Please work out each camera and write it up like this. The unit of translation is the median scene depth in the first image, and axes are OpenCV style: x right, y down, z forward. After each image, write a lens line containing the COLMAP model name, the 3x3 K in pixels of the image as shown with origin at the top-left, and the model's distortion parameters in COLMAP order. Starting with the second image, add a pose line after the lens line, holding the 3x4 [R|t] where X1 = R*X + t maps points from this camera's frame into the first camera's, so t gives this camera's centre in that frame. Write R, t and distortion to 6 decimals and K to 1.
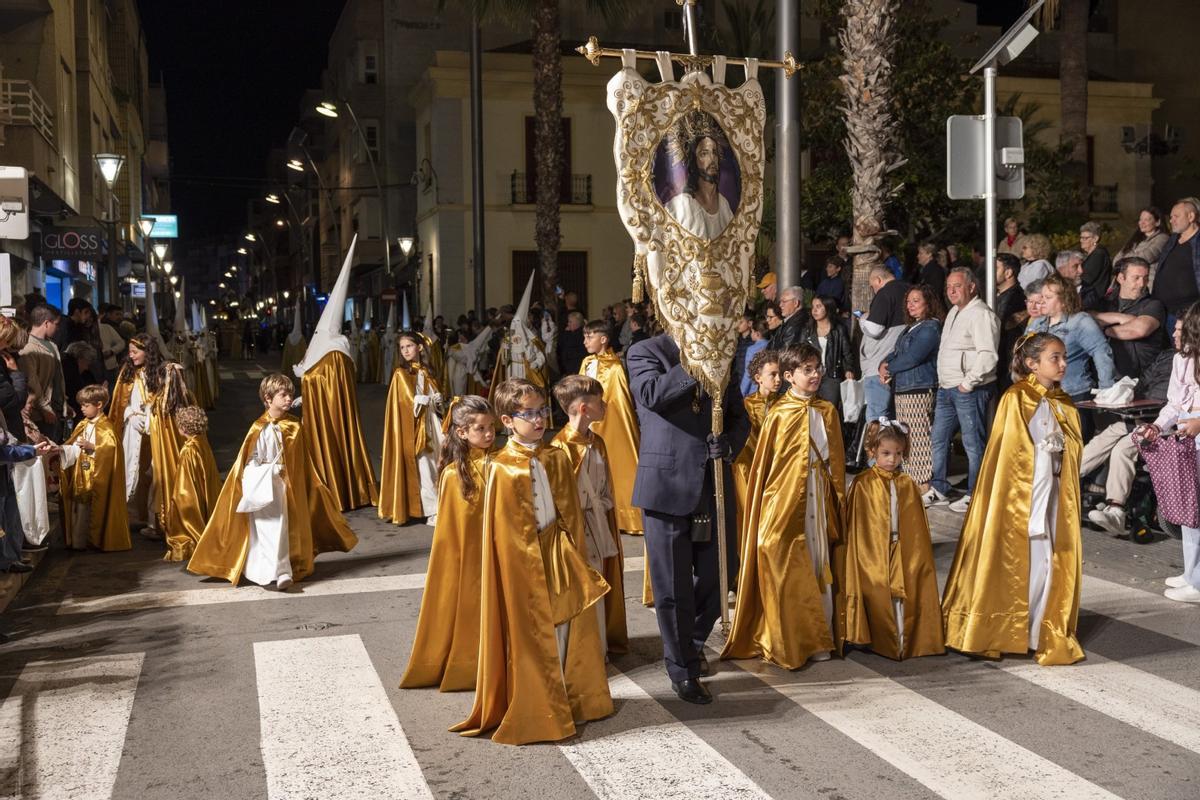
lens RADIAL K [[1281.0, 0, 588.4], [0, 1281.0, 405.7], [0, 0, 1]] dist [0.006990, 0.000000]
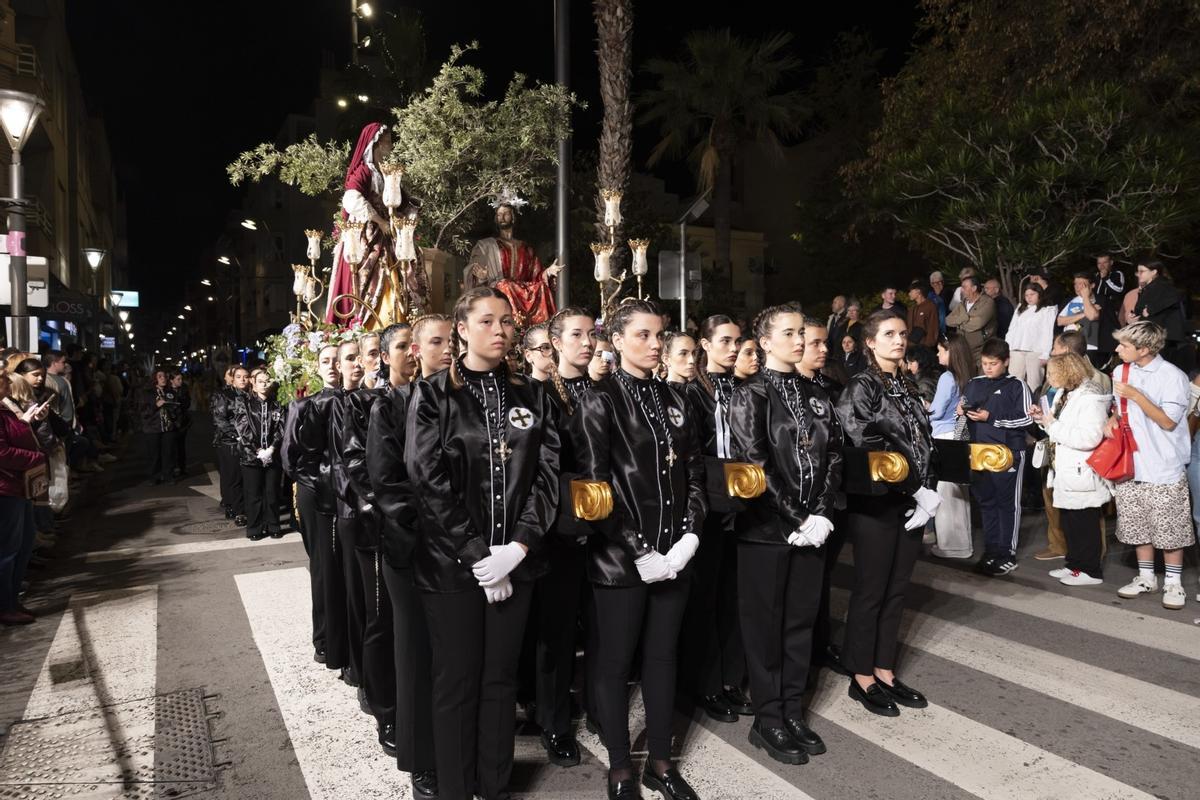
lens RADIAL K [[809.8, 0, 598.0], [0, 809.8, 404.6], [0, 0, 1]] dist [0.008034, 0.000156]
pose [[0.977319, 0.002096, 0.211764, -0.022593], [0.002444, 0.999773, -0.021172, 0.001251], [-0.211760, 0.021210, 0.977092, -0.026309]]
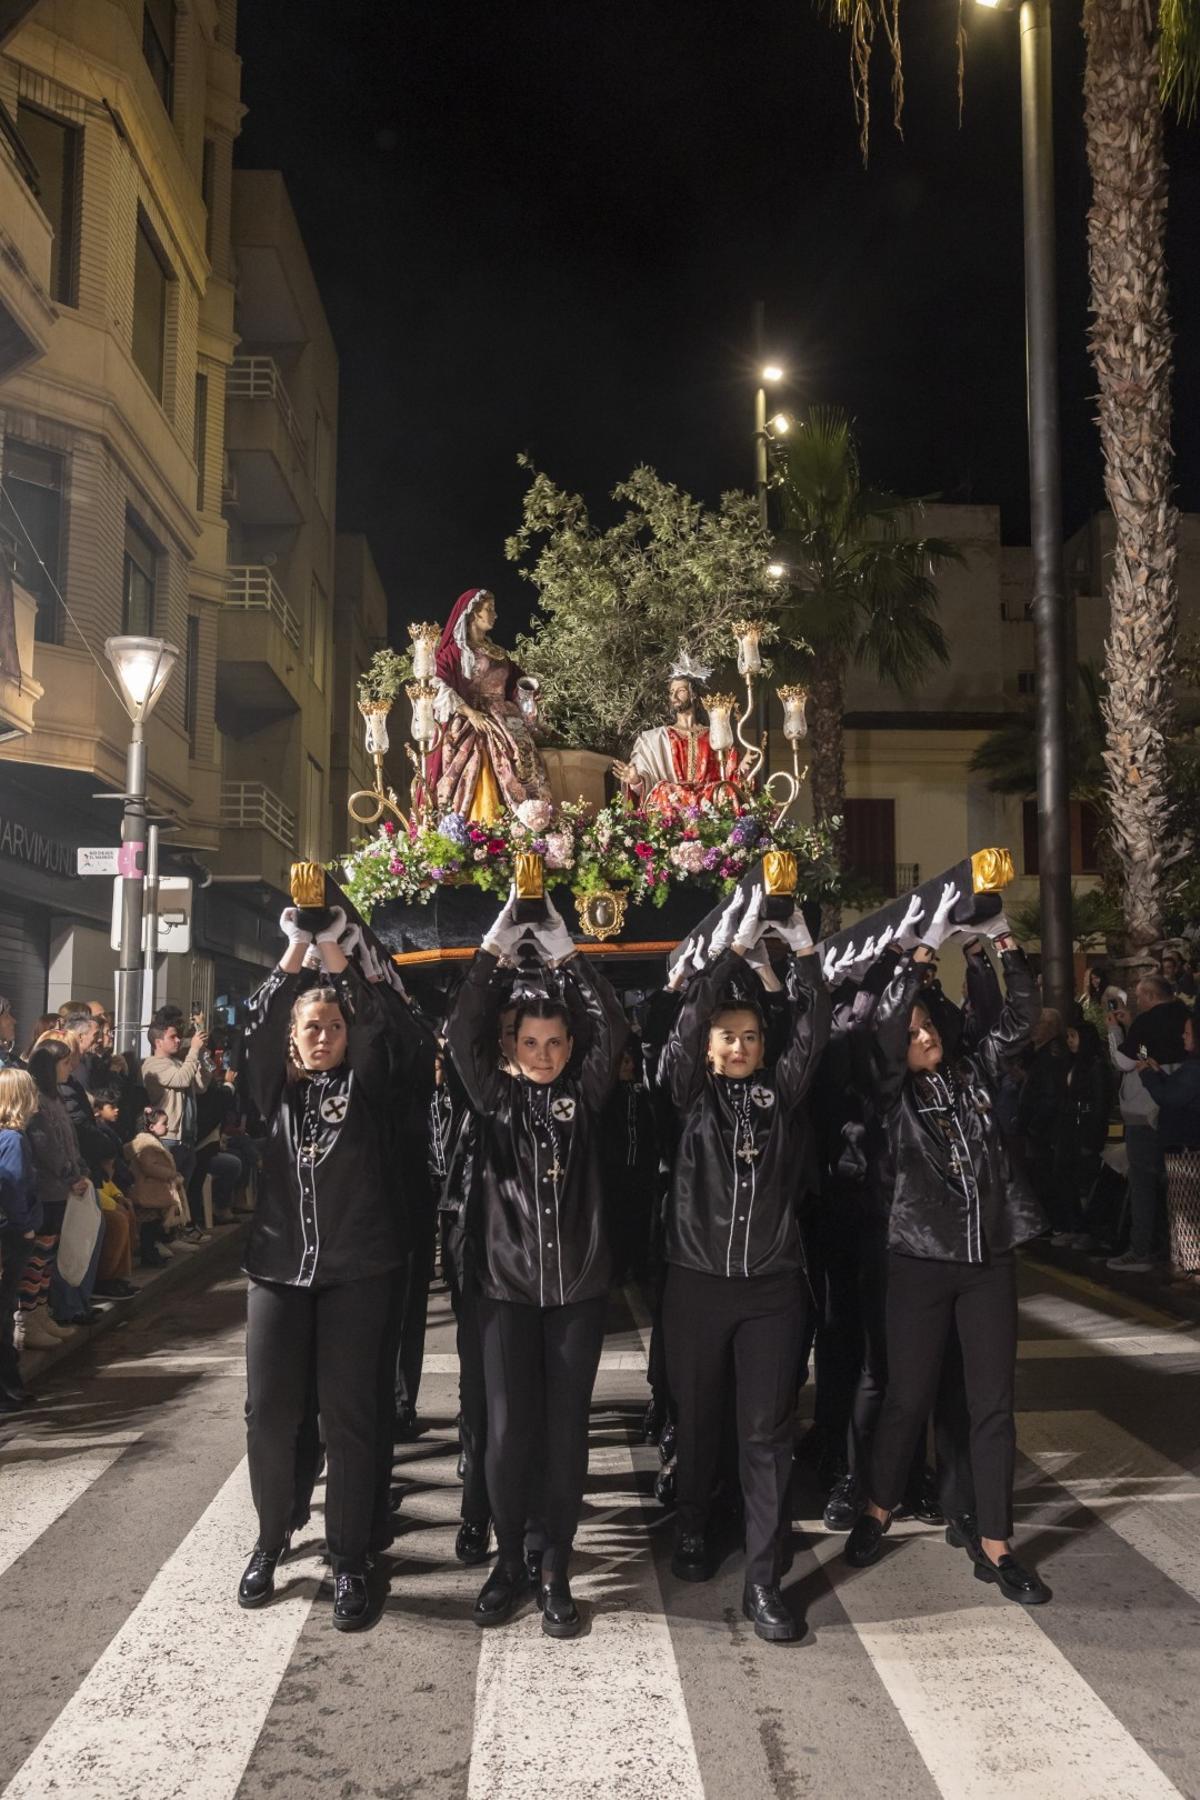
lens RADIAL K [[1475.8, 0, 591.8], [0, 1475.8, 921.2], [0, 0, 1]] dist [-0.012888, 0.030347]
pose [[0.970053, -0.007328, -0.242784, 0.107777], [-0.026277, 0.990513, -0.134886, -0.014247], [0.241470, 0.137226, 0.960657, 0.029304]]
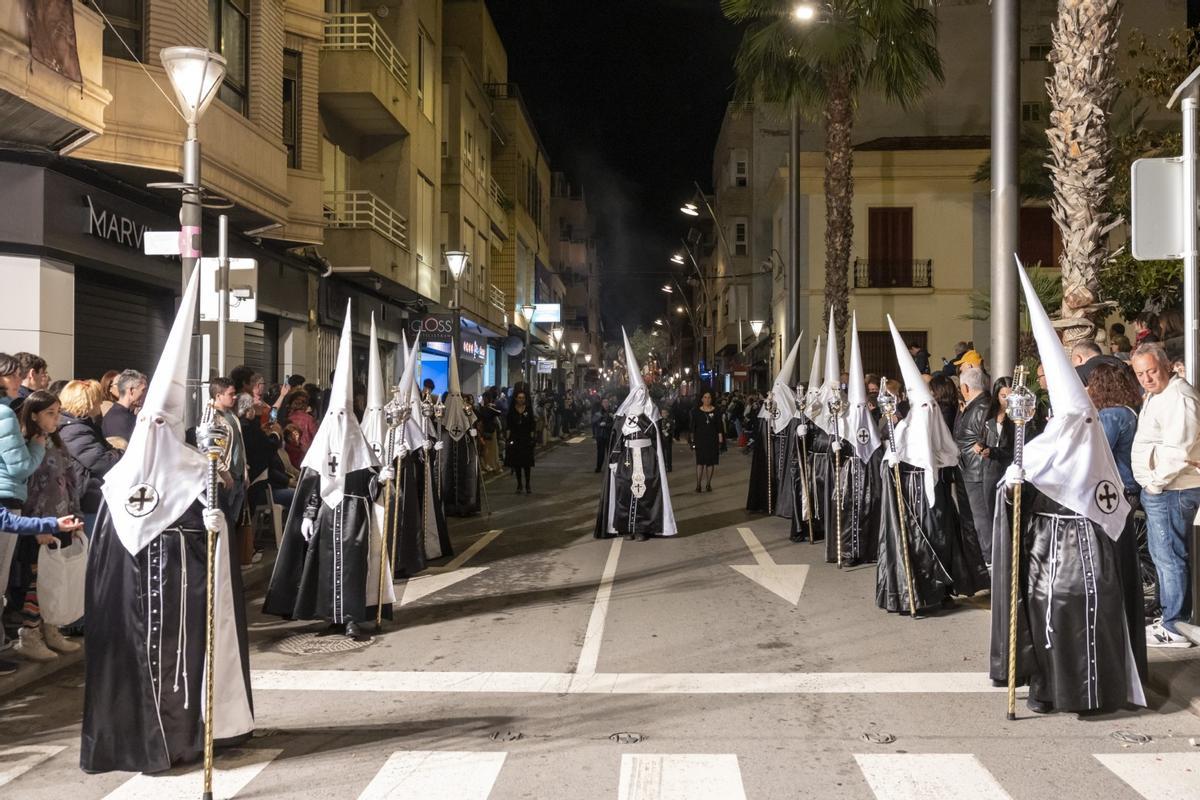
lens RADIAL K [[1106.3, 0, 583.9], [0, 1106.3, 401.9], [0, 0, 1]] dist [0.006834, 0.000000]
pose [[0.941063, 0.013526, -0.337960, 0.157101], [-0.033146, 0.998078, -0.052352, -0.018085], [0.336602, 0.060469, 0.939703, 0.181511]]
